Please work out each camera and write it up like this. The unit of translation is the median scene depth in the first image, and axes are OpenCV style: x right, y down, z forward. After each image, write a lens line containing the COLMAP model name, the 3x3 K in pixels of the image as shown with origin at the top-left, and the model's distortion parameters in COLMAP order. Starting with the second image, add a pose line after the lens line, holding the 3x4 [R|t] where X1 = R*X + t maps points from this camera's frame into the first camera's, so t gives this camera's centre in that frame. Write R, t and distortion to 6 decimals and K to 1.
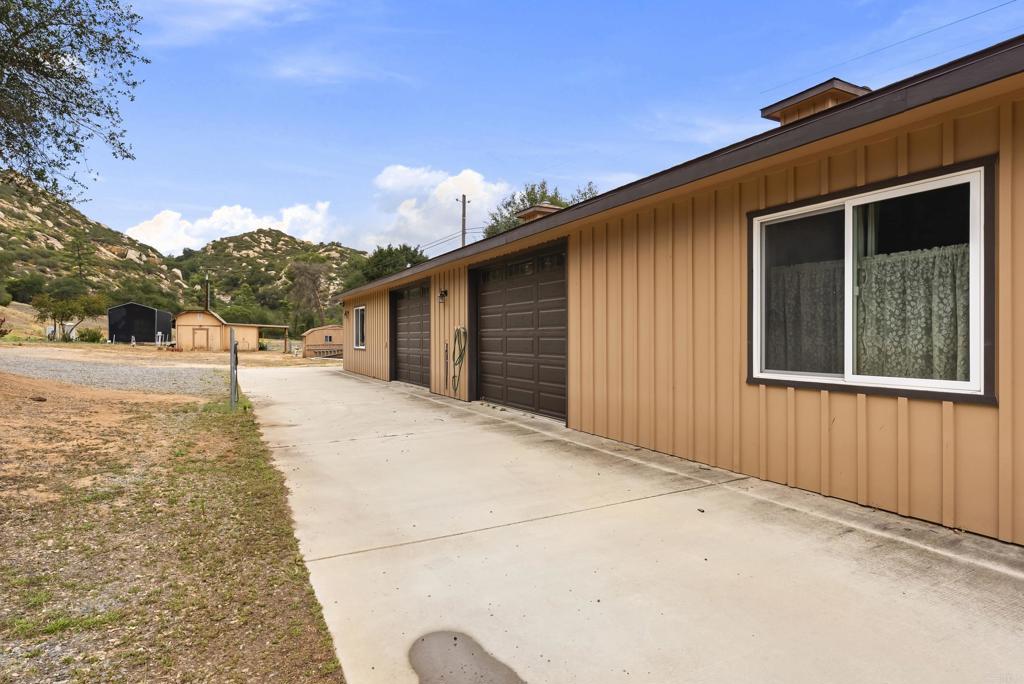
lens RADIAL K [[547.5, 0, 512.0], [0, 547.5, 342.0], [0, 0, 1]] dist [0.003047, 0.000660]
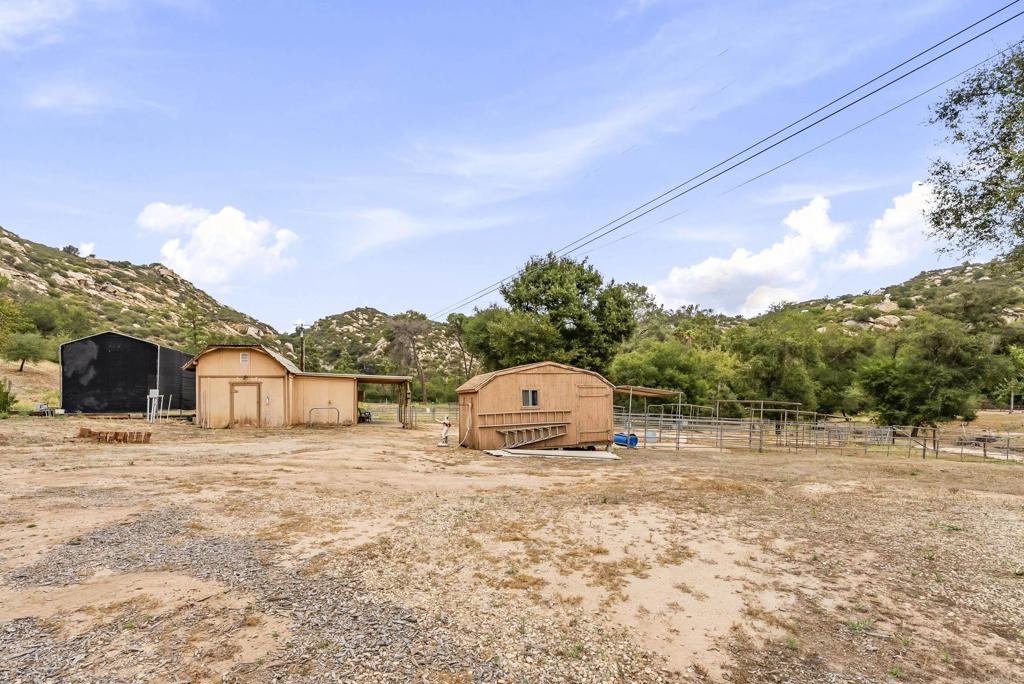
lens RADIAL K [[481.5, 0, 510.9], [0, 481.5, 391.8], [0, 0, 1]] dist [0.000327, 0.000063]
pose [[0.992041, -0.018944, -0.124486, -0.047807], [0.016045, 0.999577, -0.024248, -0.000346], [0.124893, 0.022057, 0.991925, 0.103533]]
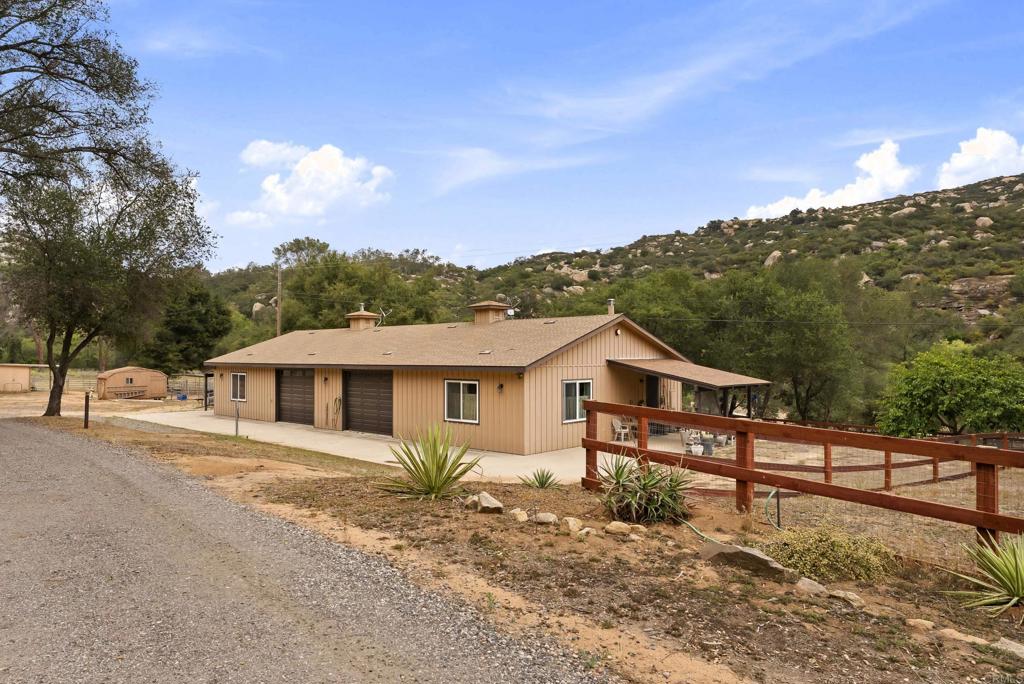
lens RADIAL K [[642.6, 0, 512.0], [0, 642.6, 342.0], [0, 0, 1]] dist [-0.002482, -0.001404]
pose [[0.935864, 0.007916, 0.352273, -0.013265], [0.003103, 0.999524, -0.030705, -0.006252], [-0.352348, 0.029829, 0.935394, -0.062354]]
